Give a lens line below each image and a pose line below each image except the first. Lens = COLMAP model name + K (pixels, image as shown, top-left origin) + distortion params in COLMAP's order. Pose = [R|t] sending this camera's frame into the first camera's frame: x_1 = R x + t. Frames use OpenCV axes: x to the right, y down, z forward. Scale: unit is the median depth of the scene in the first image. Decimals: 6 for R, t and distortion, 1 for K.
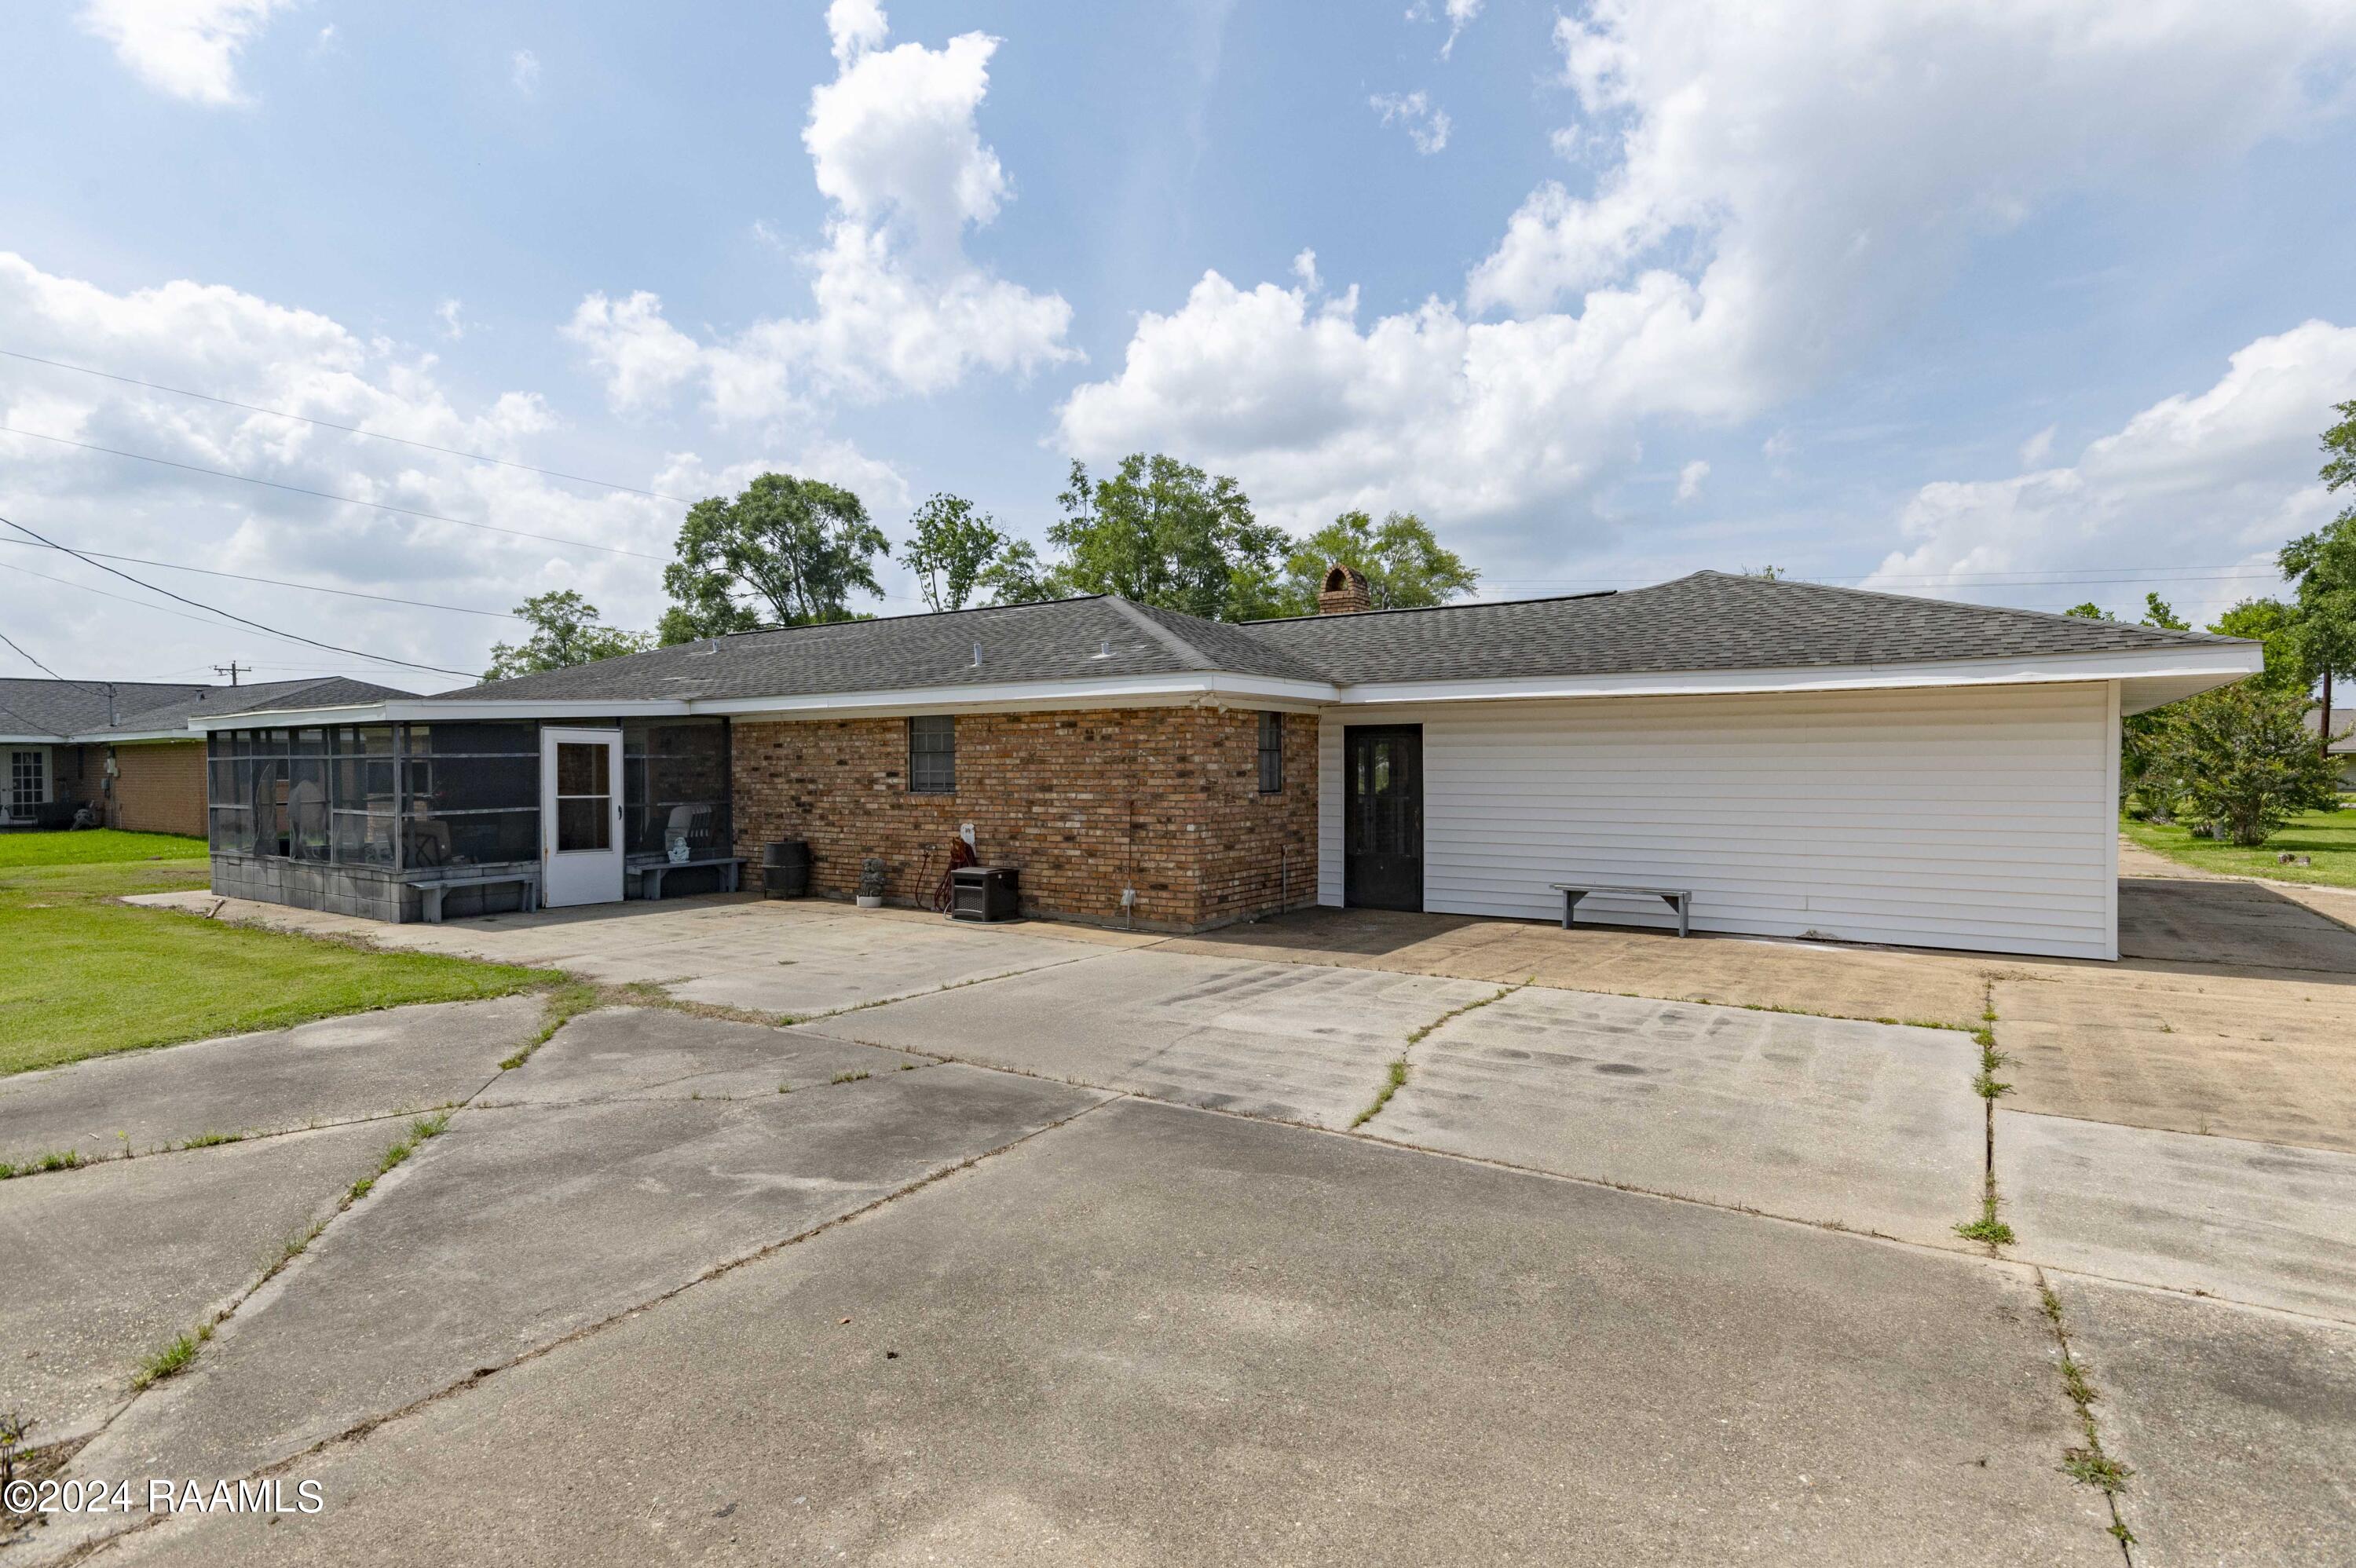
lens RADIAL K [[1190.9, 0, 1178.0], [0, 1190.9, 784.0], [0, 0, 1]] dist [0.035069, 0.000244]
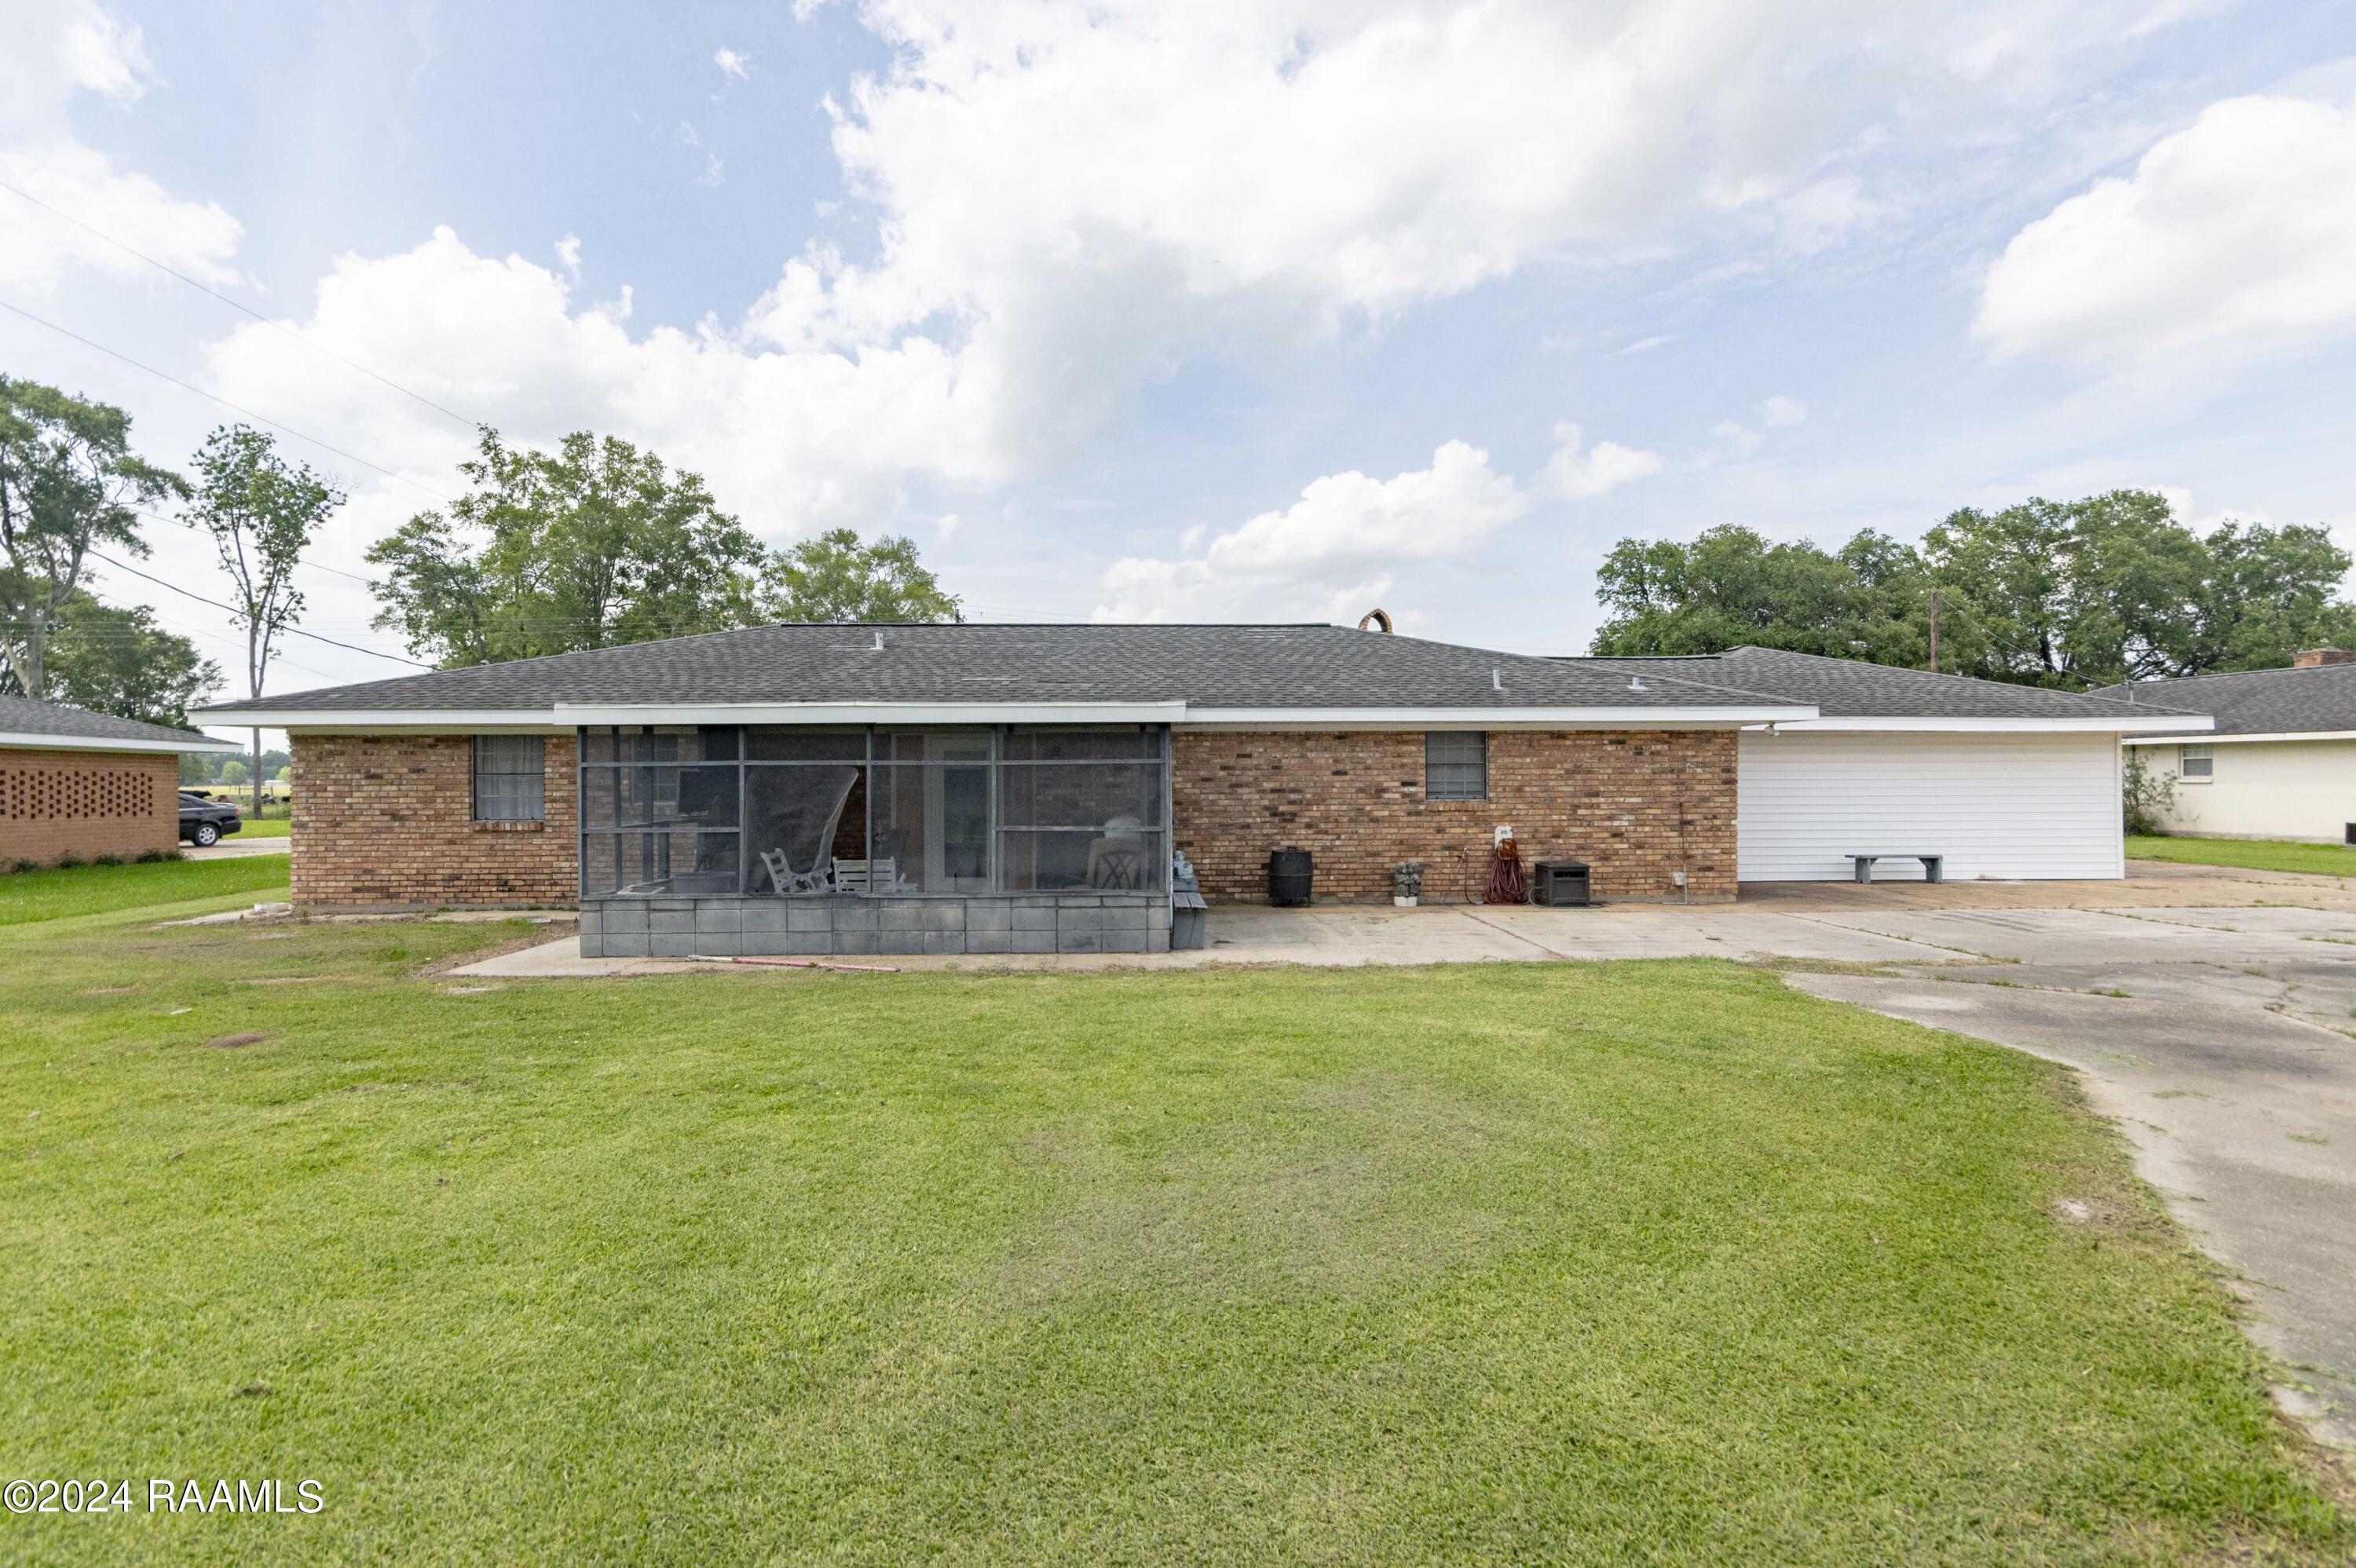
lens RADIAL K [[1090.9, 0, 1201.7], [0, 1090.9, 782.2], [0, 0, 1]] dist [-0.001968, -0.000373]
pose [[0.806042, -0.005874, 0.591829, -0.982919], [0.010380, 0.999937, -0.004213, -0.007192], [-0.591768, 0.009539, 0.806052, 0.312061]]
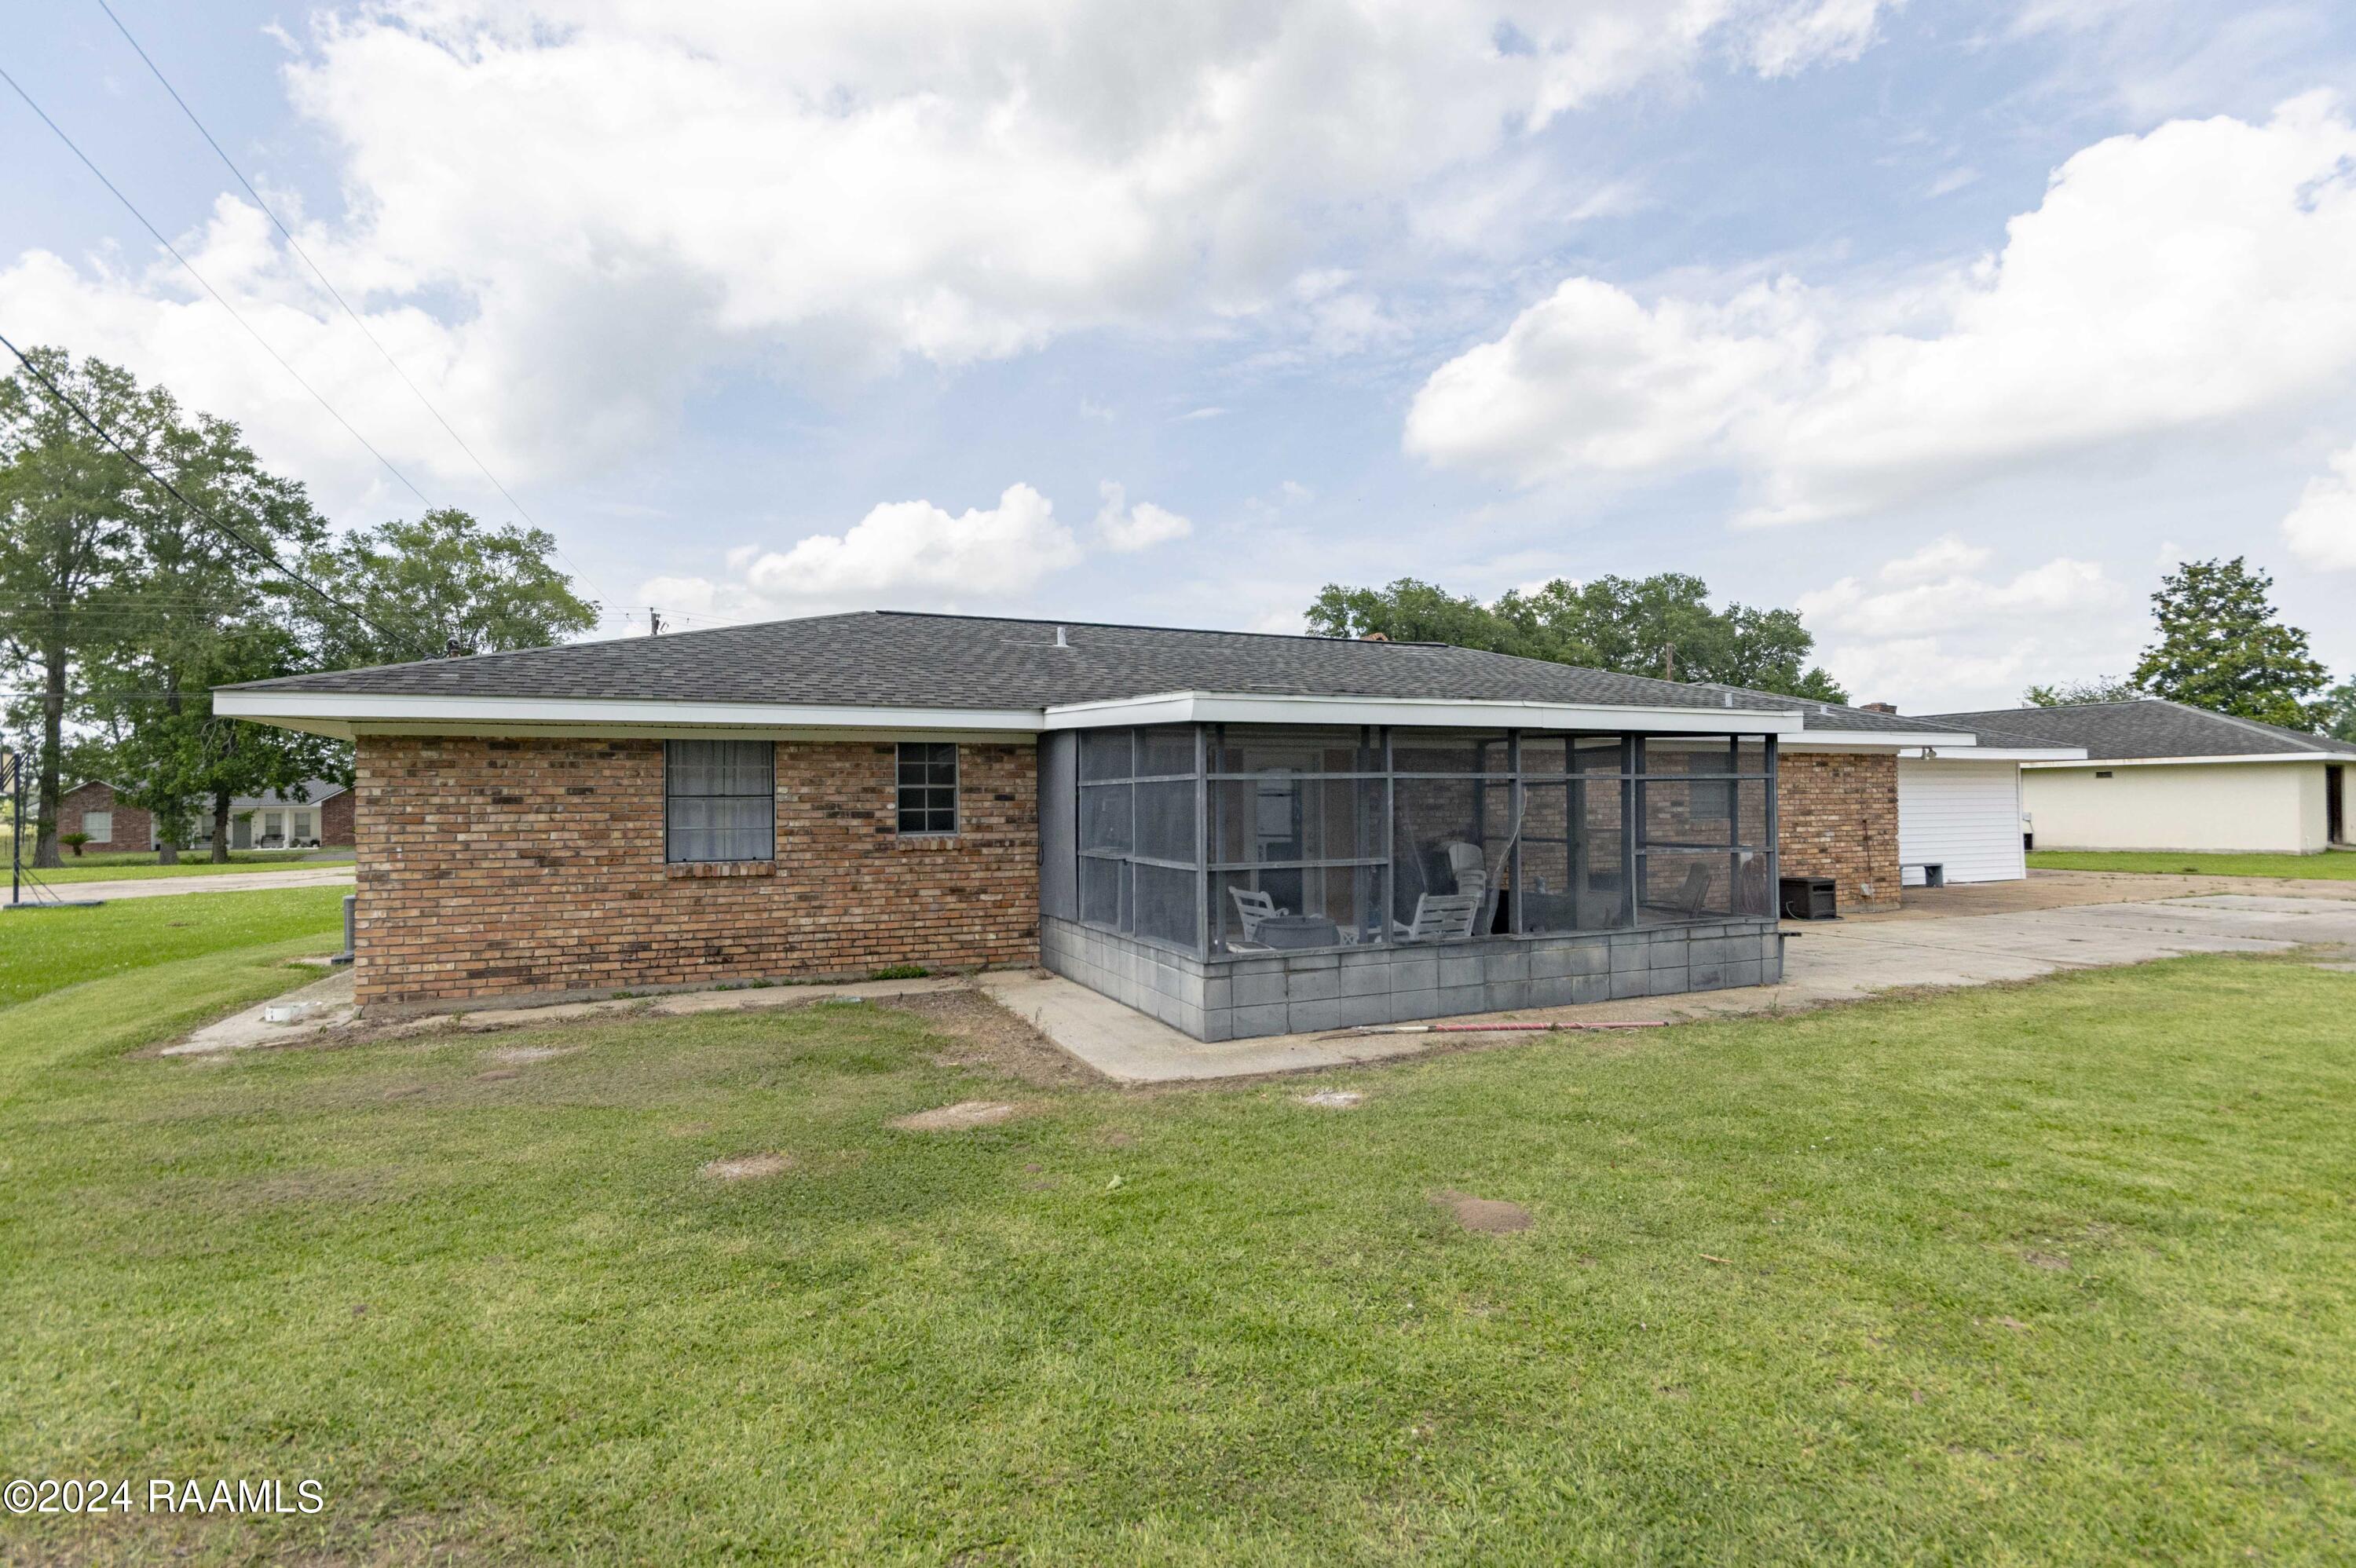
lens RADIAL K [[1080.9, 0, 1188.9], [0, 1080.9, 778.9], [0, 0, 1]] dist [0.001846, 0.000335]
pose [[0.537737, 0.015258, 0.842974, -1.321646], [0.019496, 0.999344, -0.030525, -0.009233], [-0.842887, 0.032849, 0.537087, 0.846942]]
